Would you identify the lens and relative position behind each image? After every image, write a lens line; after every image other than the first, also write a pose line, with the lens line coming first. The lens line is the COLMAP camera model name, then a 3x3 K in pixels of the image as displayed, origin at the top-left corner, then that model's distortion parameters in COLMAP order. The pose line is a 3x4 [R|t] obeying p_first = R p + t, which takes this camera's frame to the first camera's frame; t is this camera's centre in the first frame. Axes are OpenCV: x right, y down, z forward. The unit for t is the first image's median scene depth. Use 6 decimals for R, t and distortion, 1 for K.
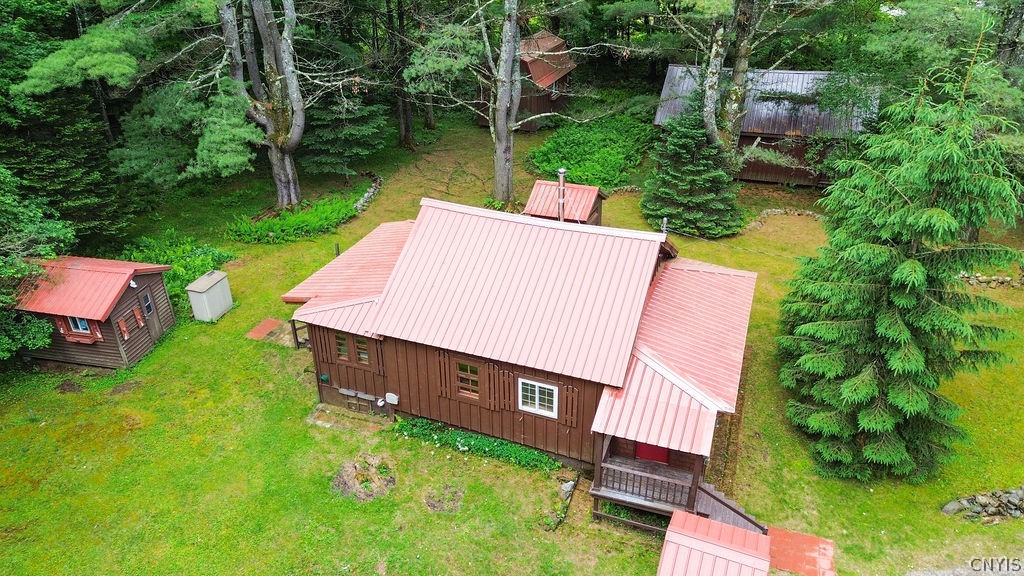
lens RADIAL K [[718.4, 0, 508.9], [0, 718.4, 283.7], [0, 0, 1]] dist [0.060401, -0.059411]
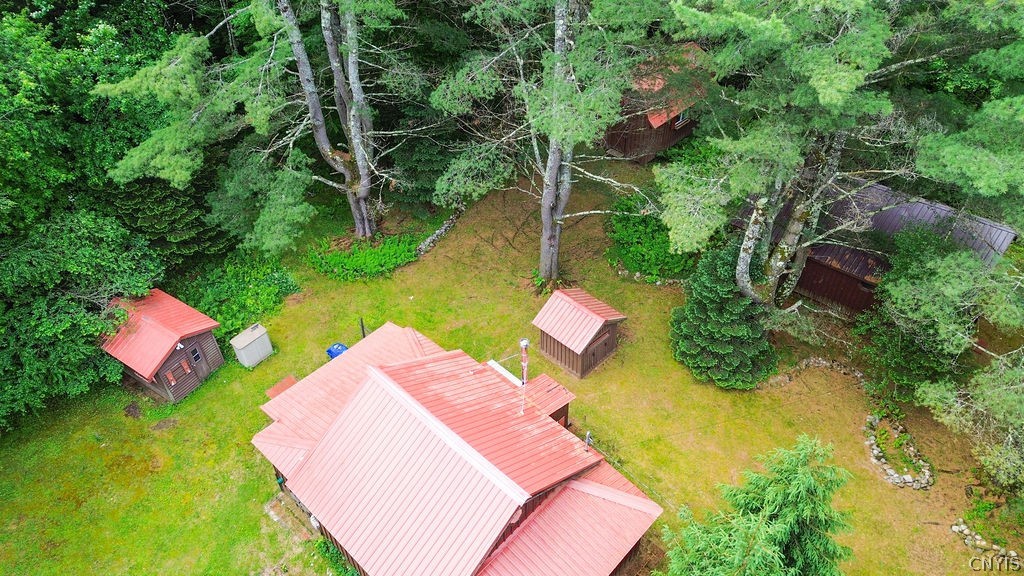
lens RADIAL K [[718.4, 0, 508.9], [0, 718.4, 283.7], [0, 0, 1]] dist [0.060401, -0.059411]
pose [[0.928631, 0.242335, -0.280923, 0.292987], [-0.172556, 0.952432, 0.251194, -0.447657], [0.328433, -0.184791, 0.926274, 0.039259]]
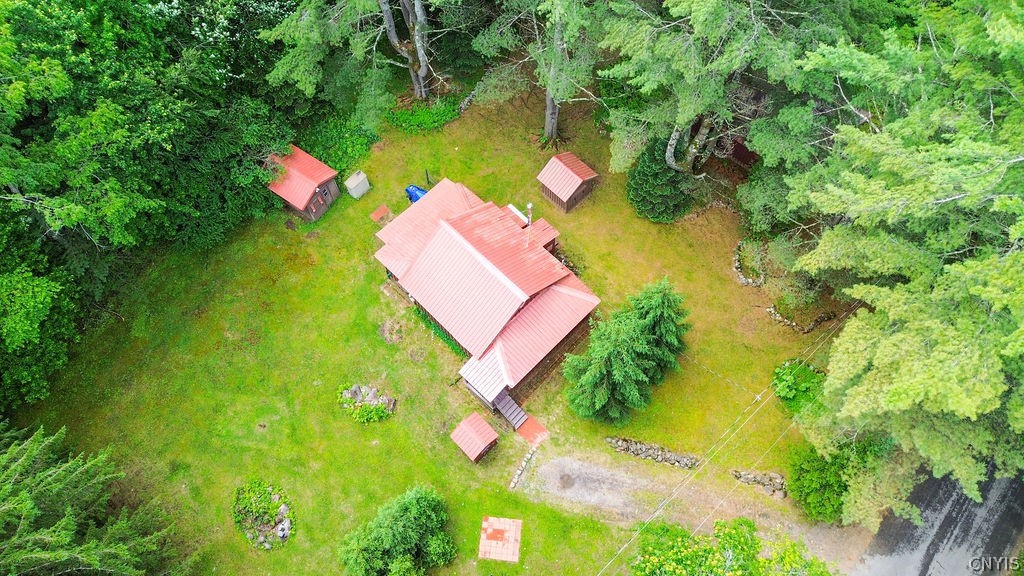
lens RADIAL K [[718.4, 0, 508.9], [0, 718.4, 283.7], [0, 0, 1]] dist [0.060401, -0.059411]
pose [[0.916402, 0.352274, -0.190029, 0.388368], [-0.180192, 0.787026, 0.590017, -0.935533], [0.357405, -0.506451, 0.784709, -0.453390]]
